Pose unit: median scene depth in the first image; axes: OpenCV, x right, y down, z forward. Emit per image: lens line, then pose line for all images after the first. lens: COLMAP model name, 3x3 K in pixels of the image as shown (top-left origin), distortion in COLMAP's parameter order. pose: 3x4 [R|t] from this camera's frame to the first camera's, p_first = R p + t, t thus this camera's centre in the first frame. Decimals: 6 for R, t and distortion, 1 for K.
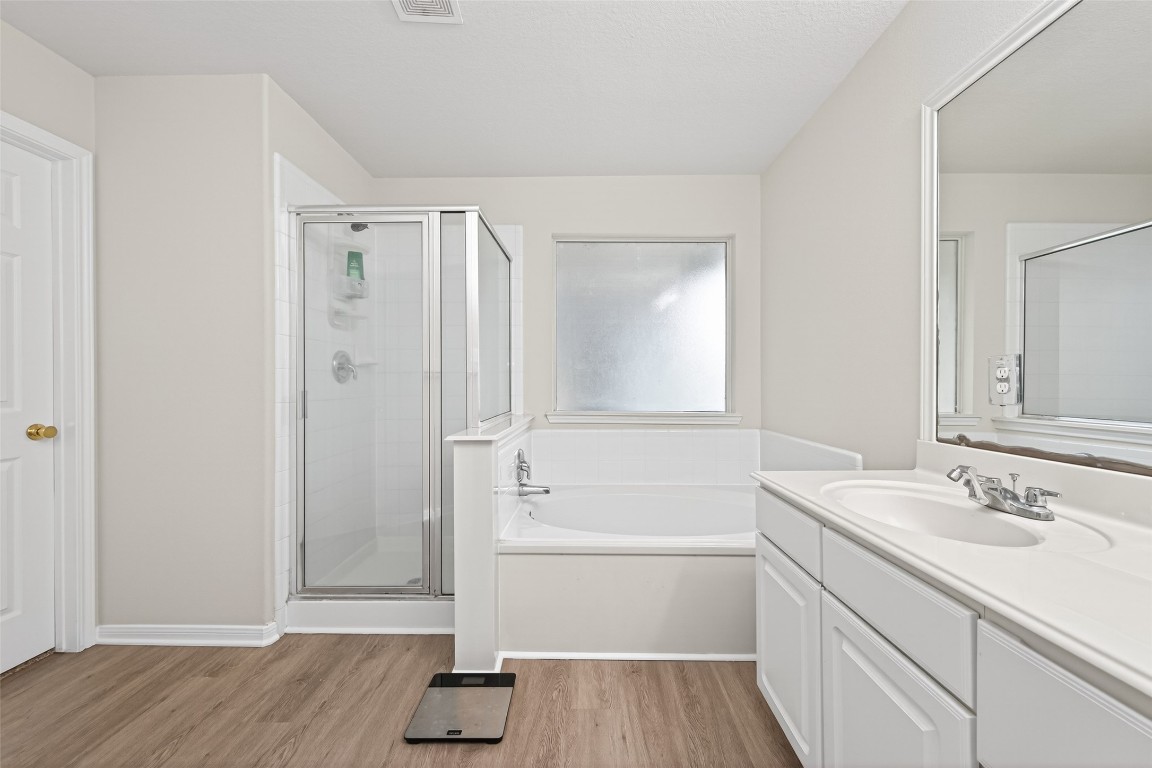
lens RADIAL K [[446.4, 0, 574.9], [0, 446.4, 384.6], [0, 0, 1]] dist [0.008284, -0.003027]
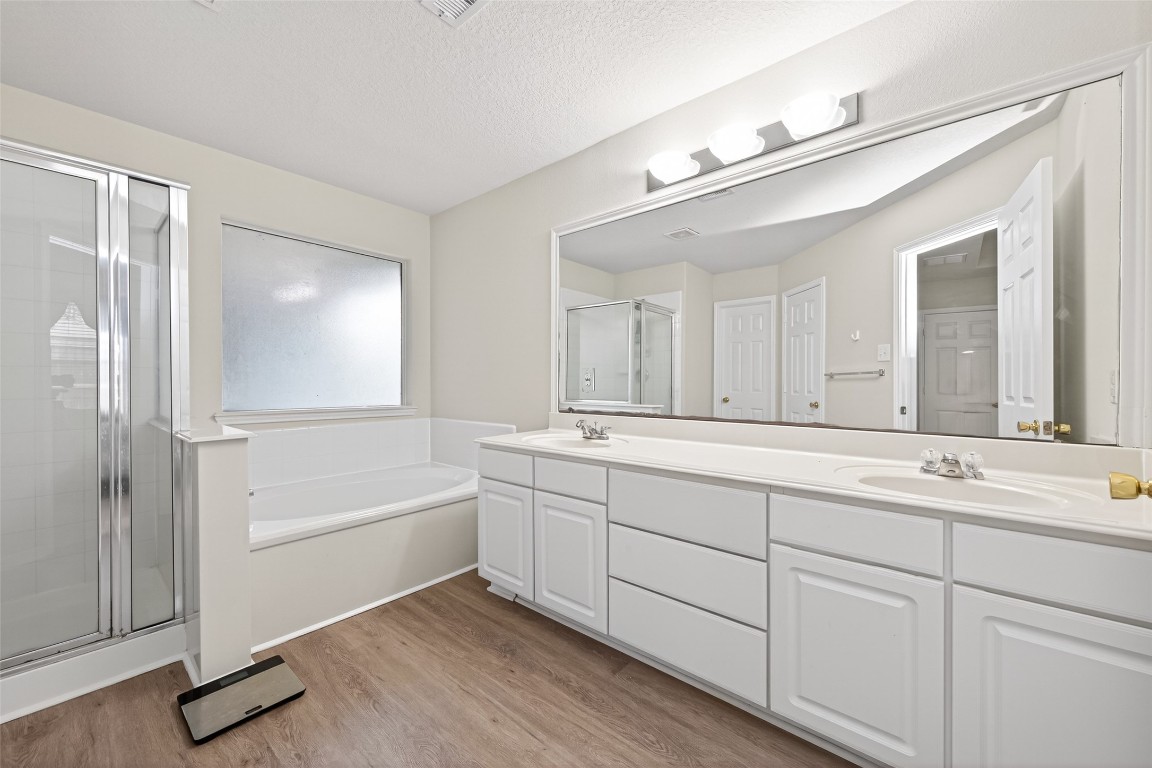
lens RADIAL K [[446.4, 0, 576.4], [0, 446.4, 383.3], [0, 0, 1]] dist [0.008284, -0.003027]
pose [[0.645212, -0.002112, 0.764001, -0.529042], [0.002060, 0.999997, 0.001025, 0.003673], [-0.764001, 0.000912, 0.645214, -0.242903]]
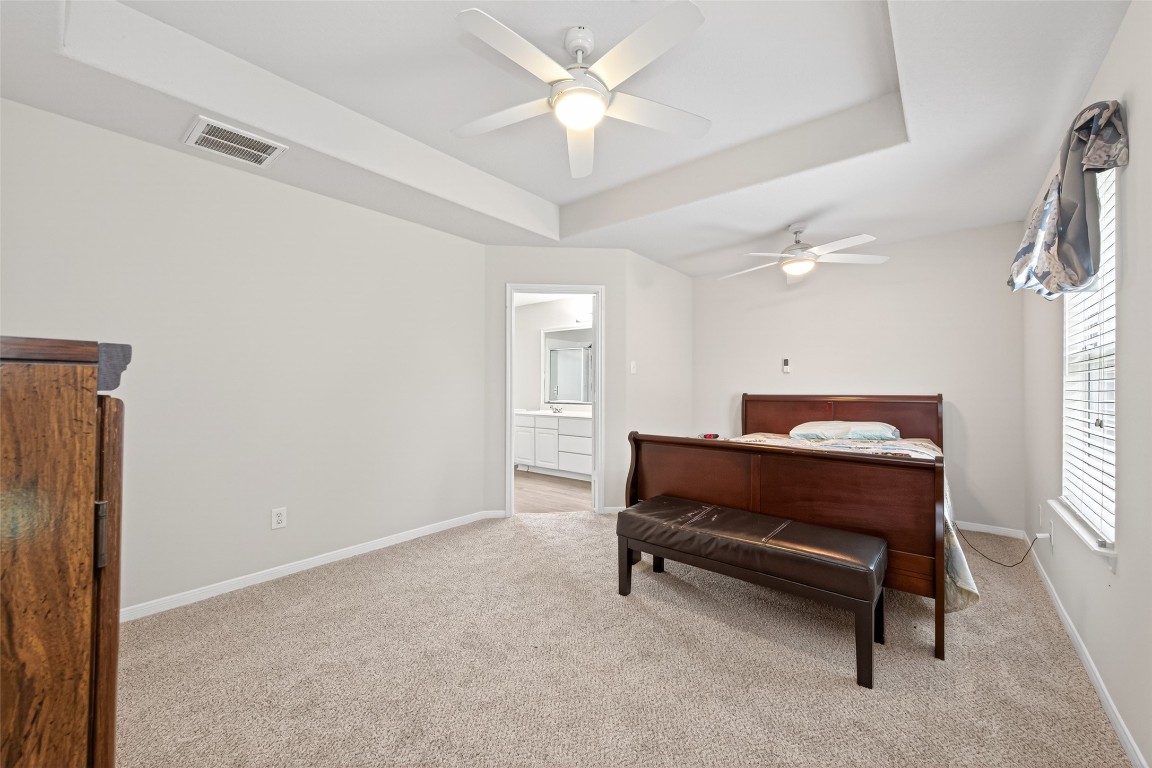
lens RADIAL K [[446.4, 0, 573.0], [0, 446.4, 384.2], [0, 0, 1]] dist [0.008284, -0.003027]
pose [[0.633143, 0.009157, 0.773981, -2.346610], [0.001333, 0.999916, -0.012921, -0.014038], [-0.774034, 0.009212, 0.633077, -1.958583]]
